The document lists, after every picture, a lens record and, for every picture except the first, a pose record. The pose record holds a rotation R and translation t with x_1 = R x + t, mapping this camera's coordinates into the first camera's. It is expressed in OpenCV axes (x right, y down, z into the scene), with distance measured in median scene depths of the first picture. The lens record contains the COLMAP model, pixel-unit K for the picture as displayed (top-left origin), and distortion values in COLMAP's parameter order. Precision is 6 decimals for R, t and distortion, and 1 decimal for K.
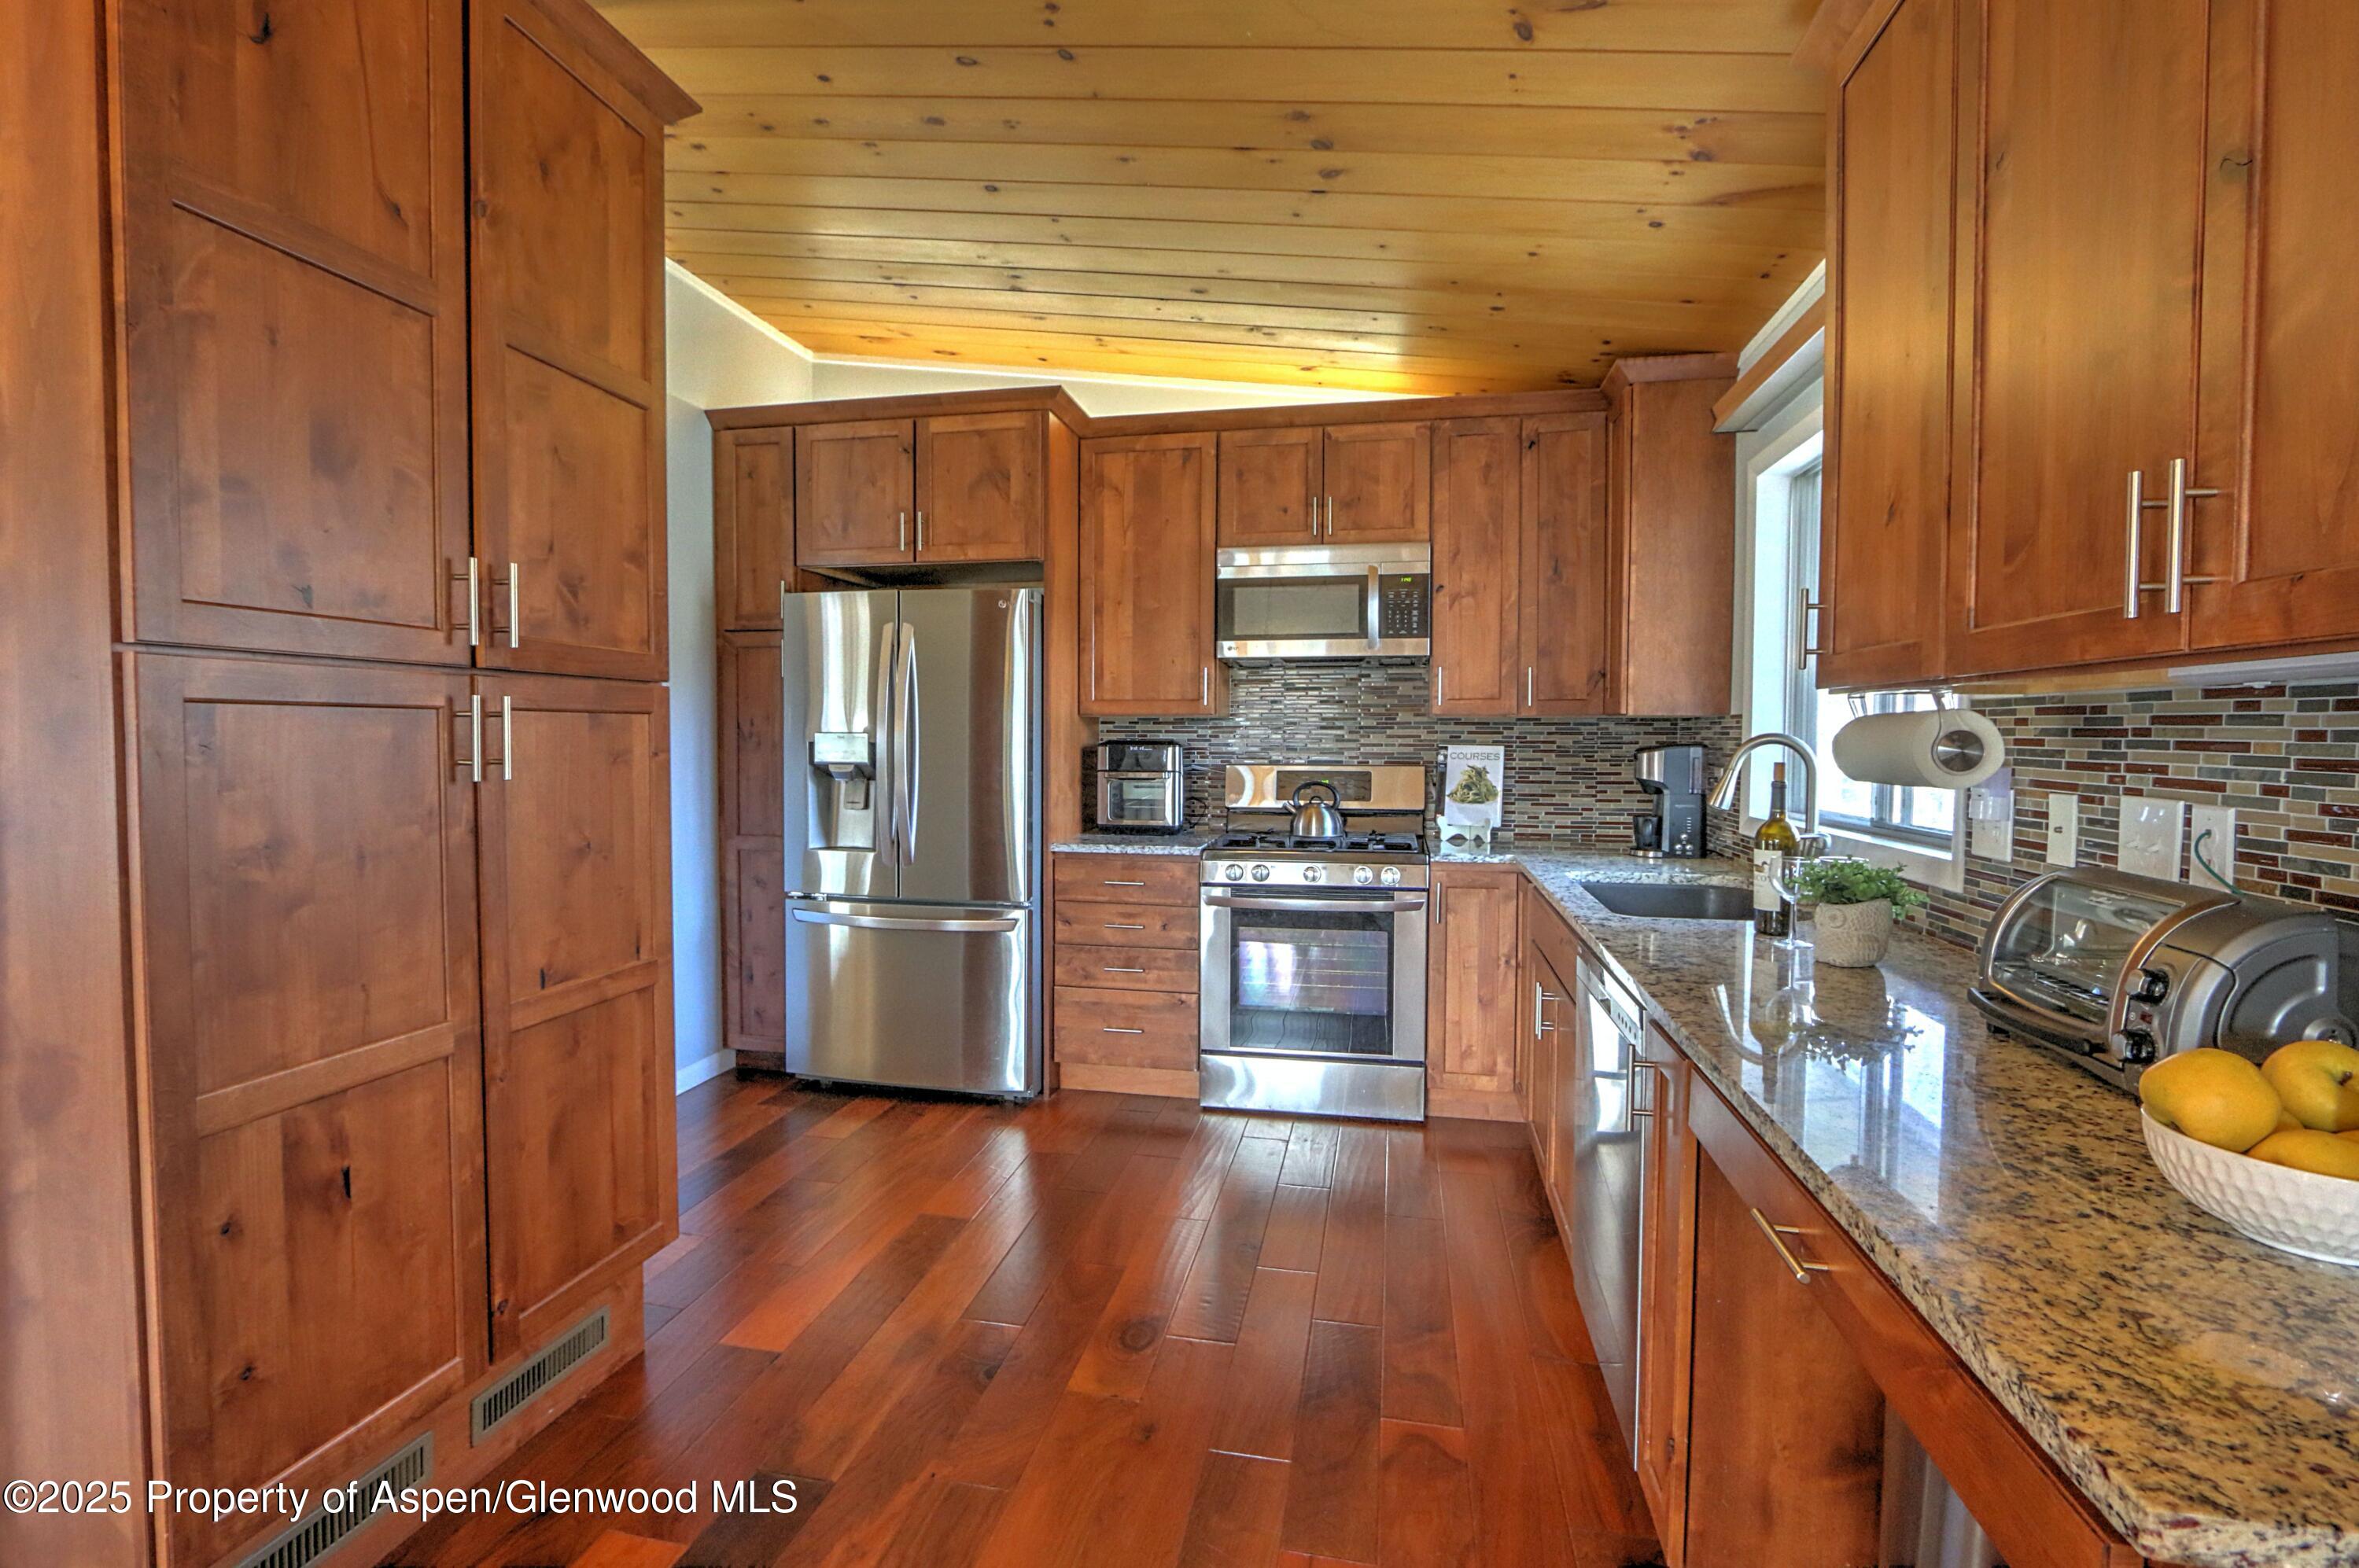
lens RADIAL K [[1101.7, 0, 1164.4], [0, 1101.7, 779.2], [0, 0, 1]] dist [-0.020669, 0.005567]
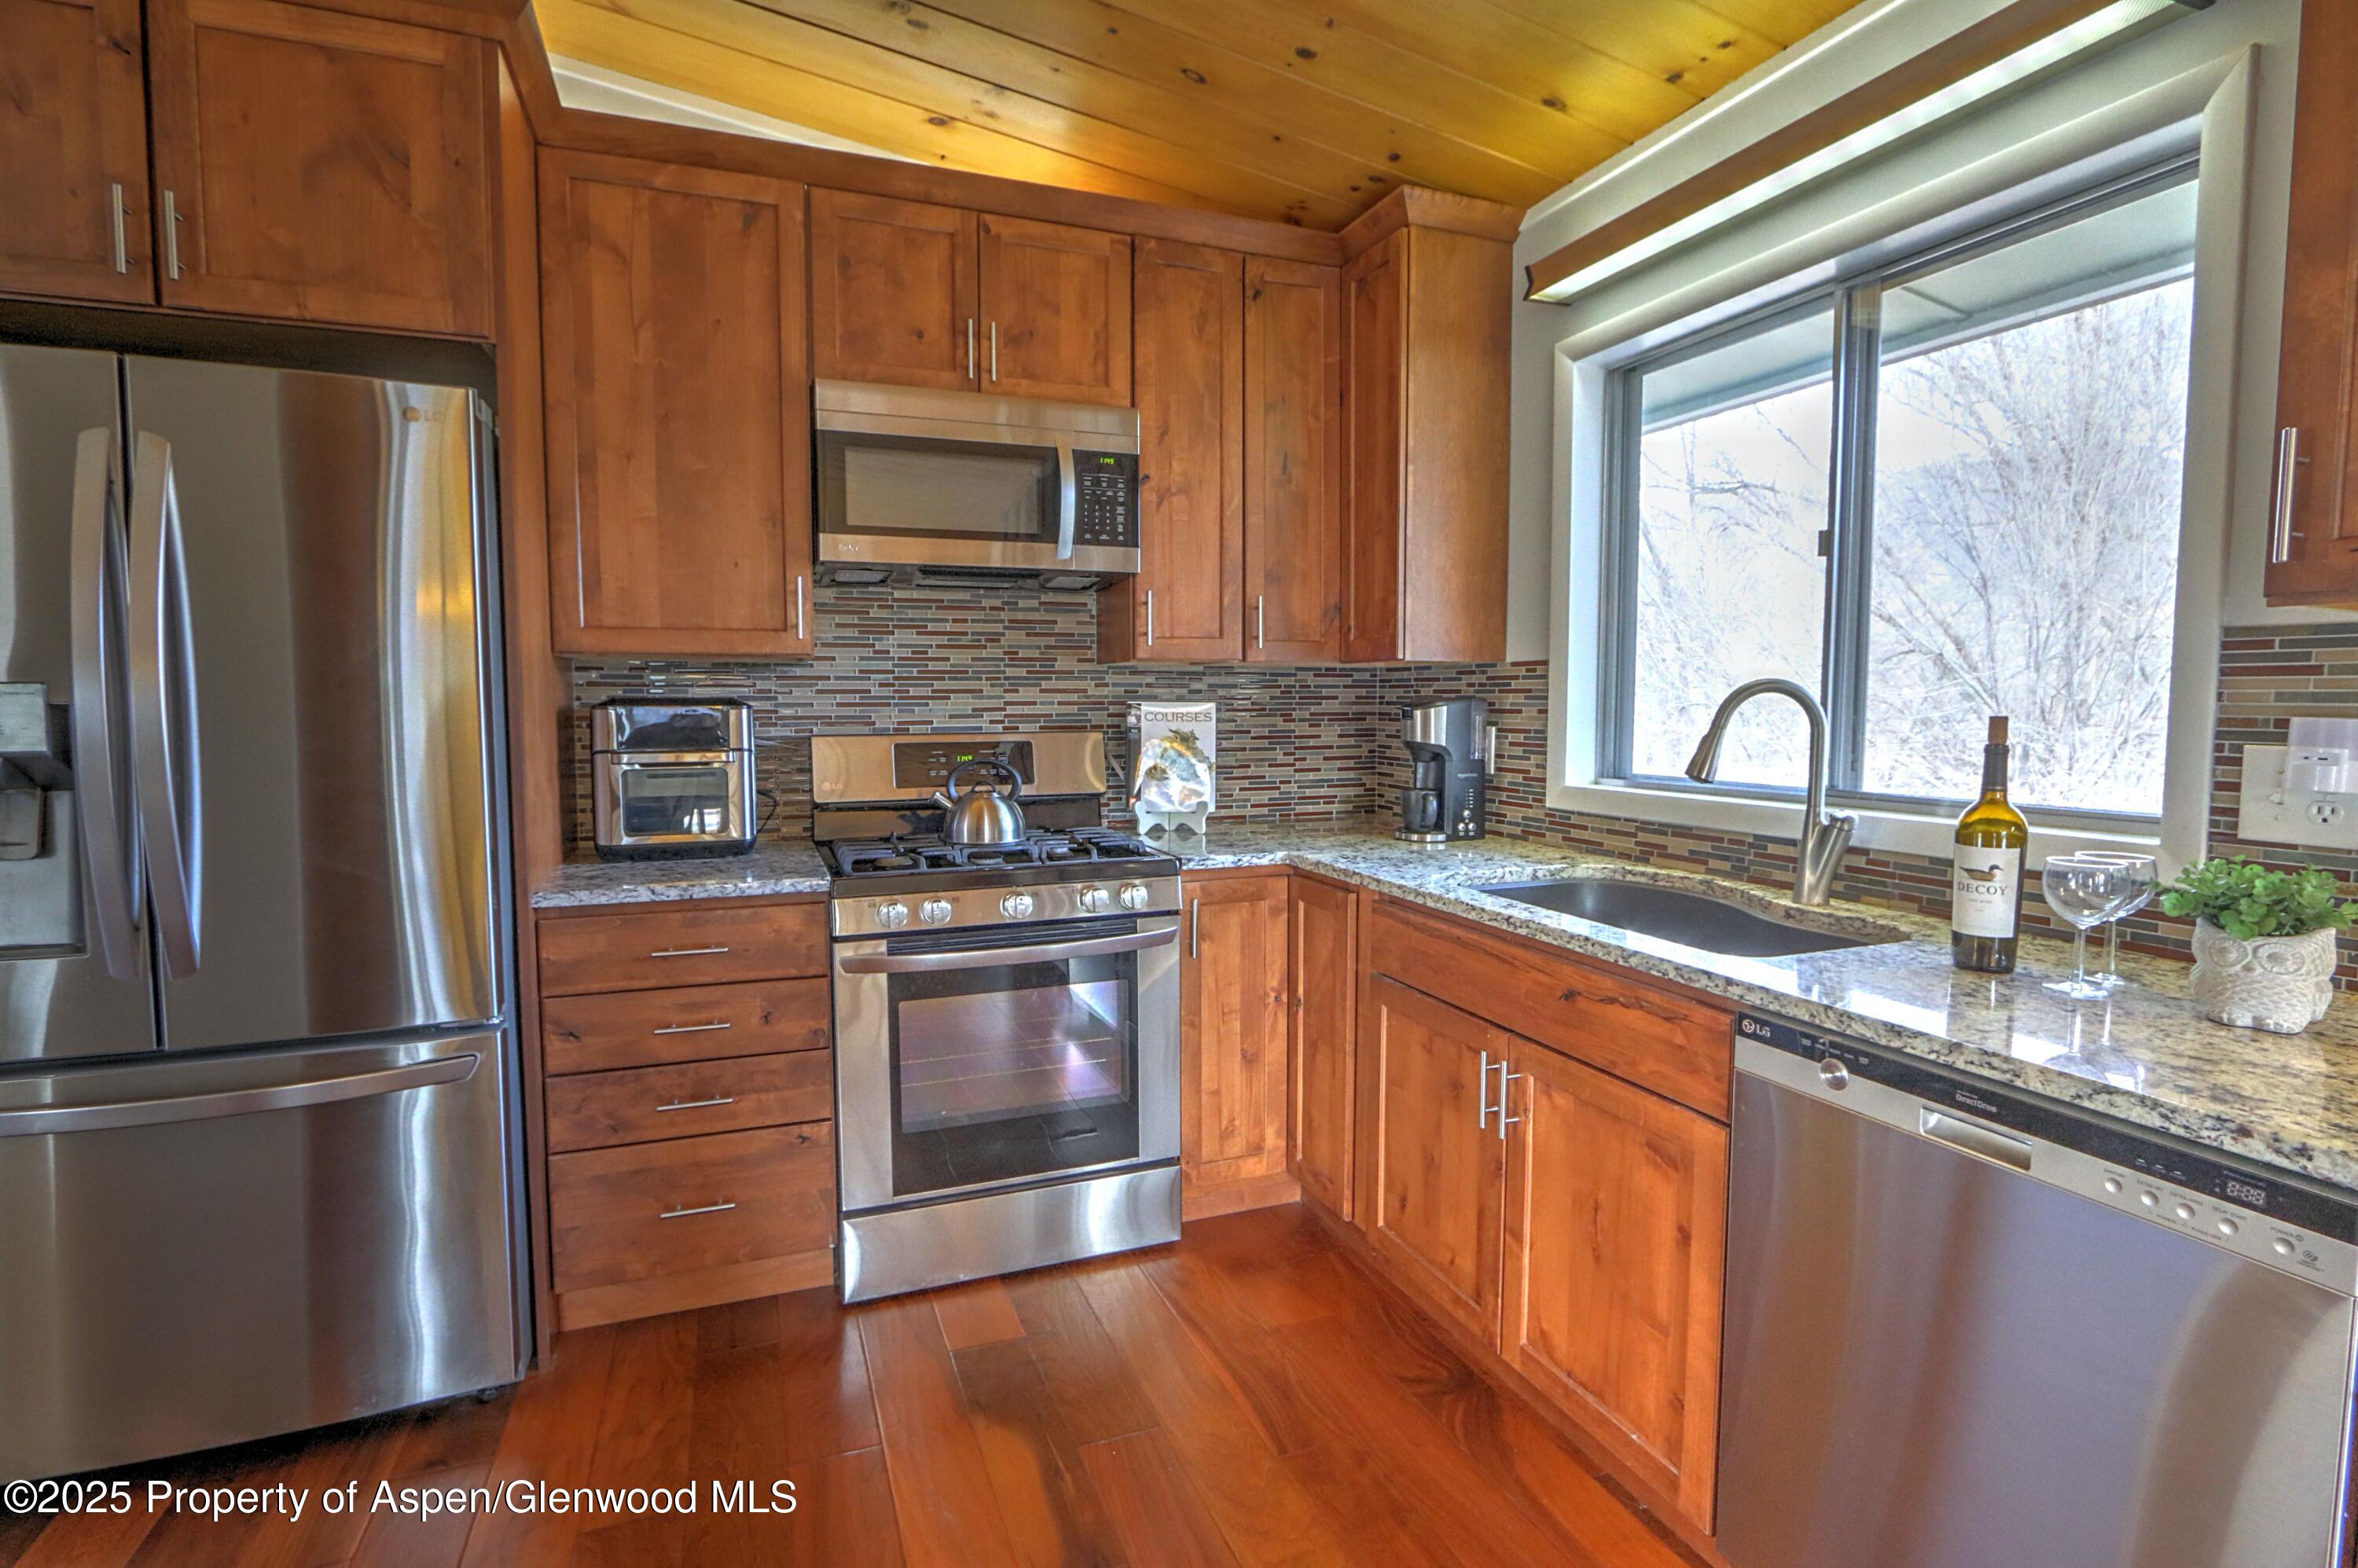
lens RADIAL K [[1101.3, 0, 1163.9], [0, 1101.3, 779.2], [0, 0, 1]] dist [-0.020669, 0.005567]
pose [[0.839497, -0.043238, 0.541642, -0.130513], [0.025538, 0.998867, 0.040156, -0.009395], [-0.542764, -0.019879, 0.839650, 0.397782]]
